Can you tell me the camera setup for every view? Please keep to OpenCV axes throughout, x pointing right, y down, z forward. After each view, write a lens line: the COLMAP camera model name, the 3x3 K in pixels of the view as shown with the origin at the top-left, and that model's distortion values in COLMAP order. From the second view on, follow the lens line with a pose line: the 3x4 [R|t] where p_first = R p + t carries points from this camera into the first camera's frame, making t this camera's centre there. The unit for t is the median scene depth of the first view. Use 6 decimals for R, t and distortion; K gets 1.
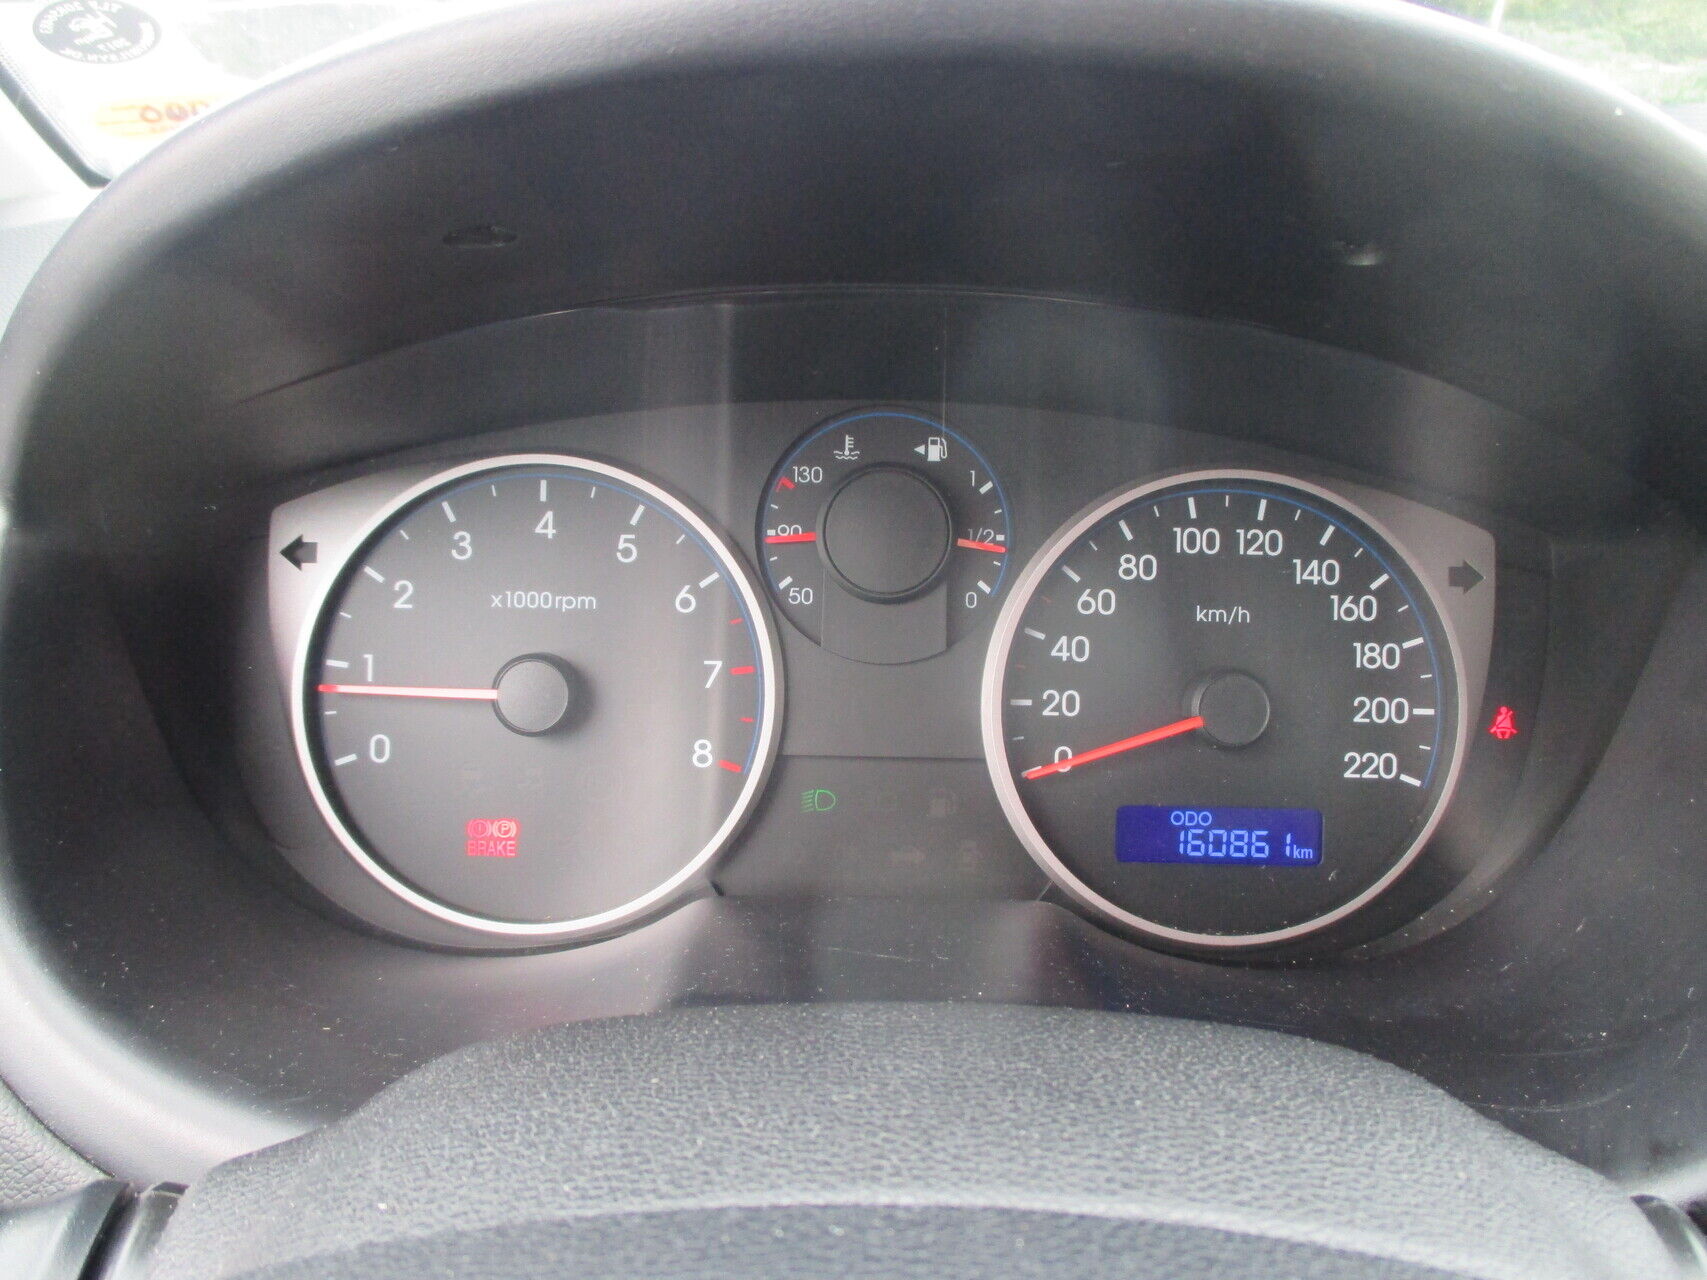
lens RADIAL K [[1443.6, 0, 848.7], [0, 1443.6, 641.9], [0, 0, 1]] dist [-0.029658, 0.013525]
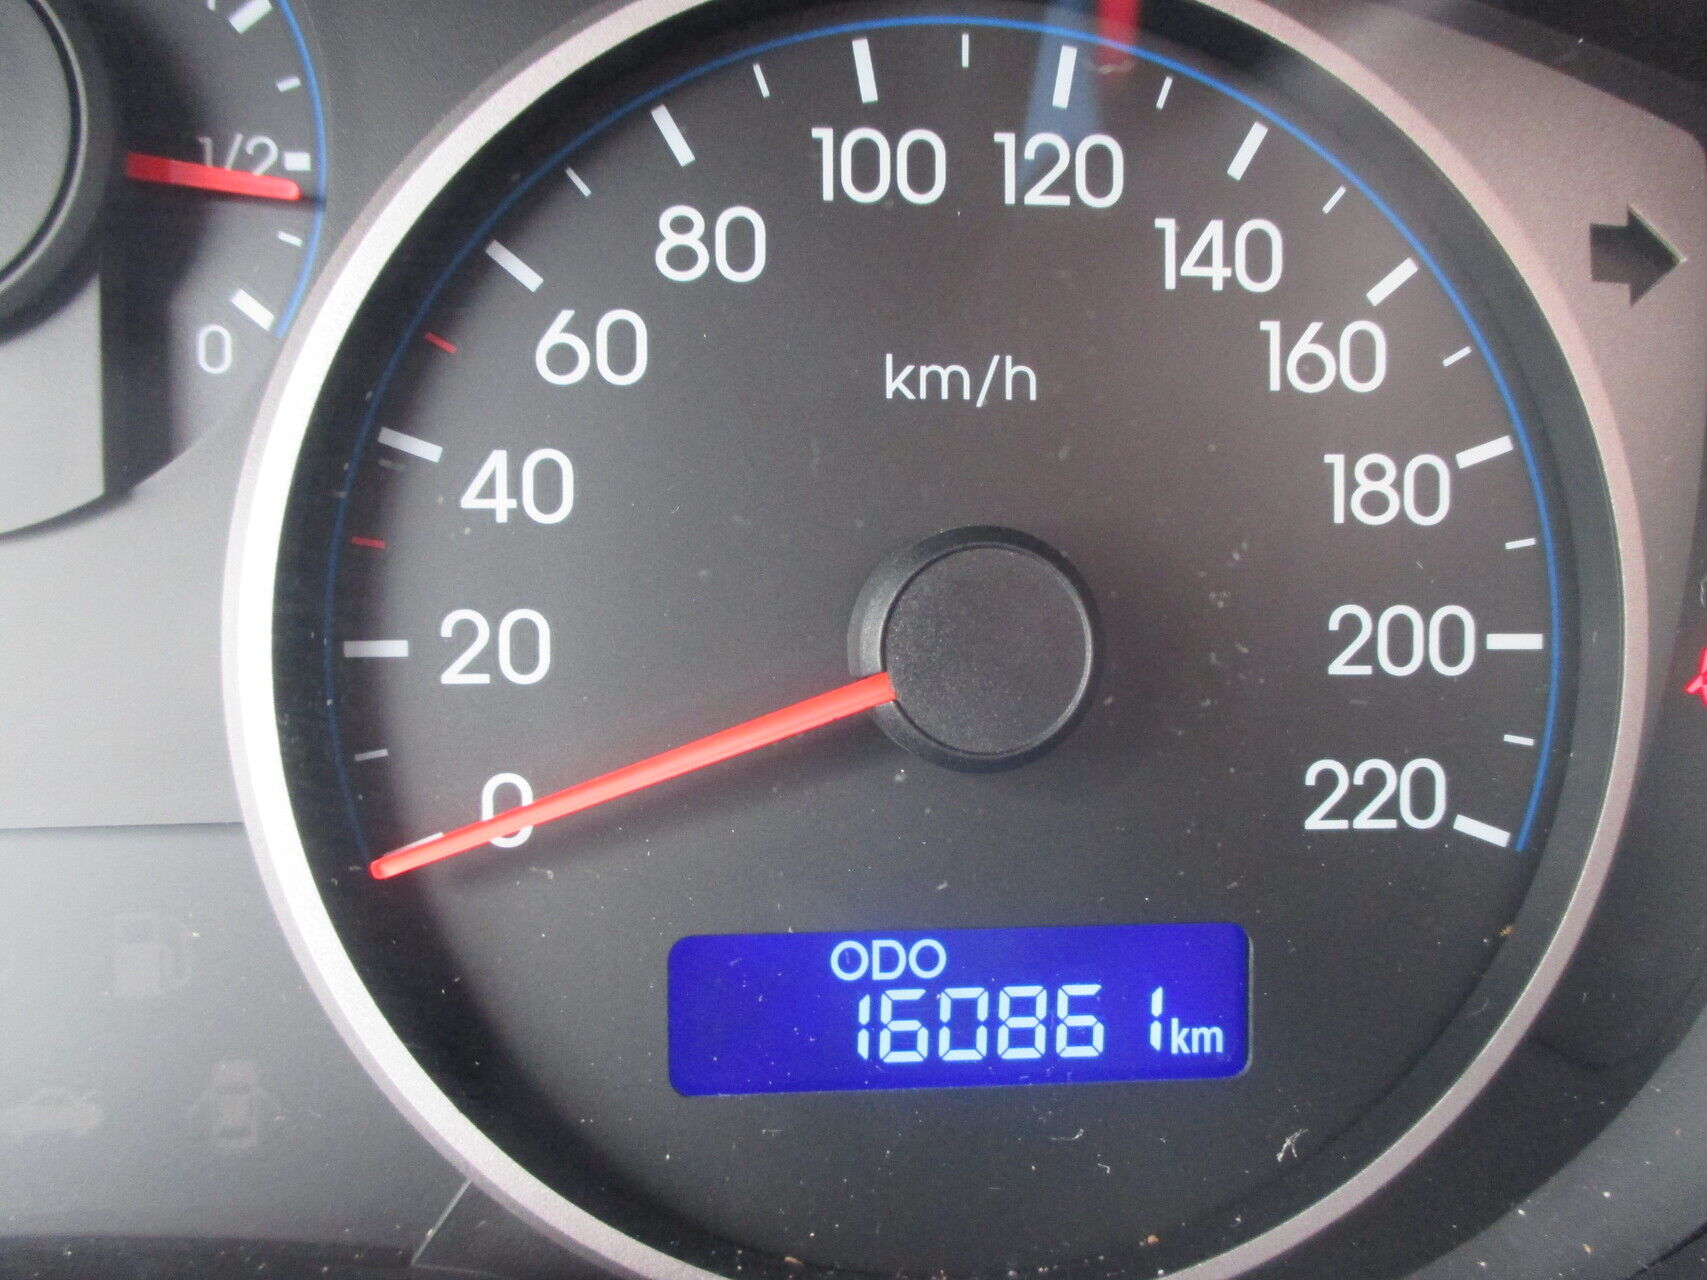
lens RADIAL K [[1443.6, 0, 854.6], [0, 1443.6, 644.0], [0, 0, 1]] dist [-0.029658, 0.013525]
pose [[0.995789, -0.029547, 0.086777, 0.202100], [0.026322, 0.998928, 0.038076, 0.031044], [-0.087809, -0.035632, 0.995500, 0.652836]]
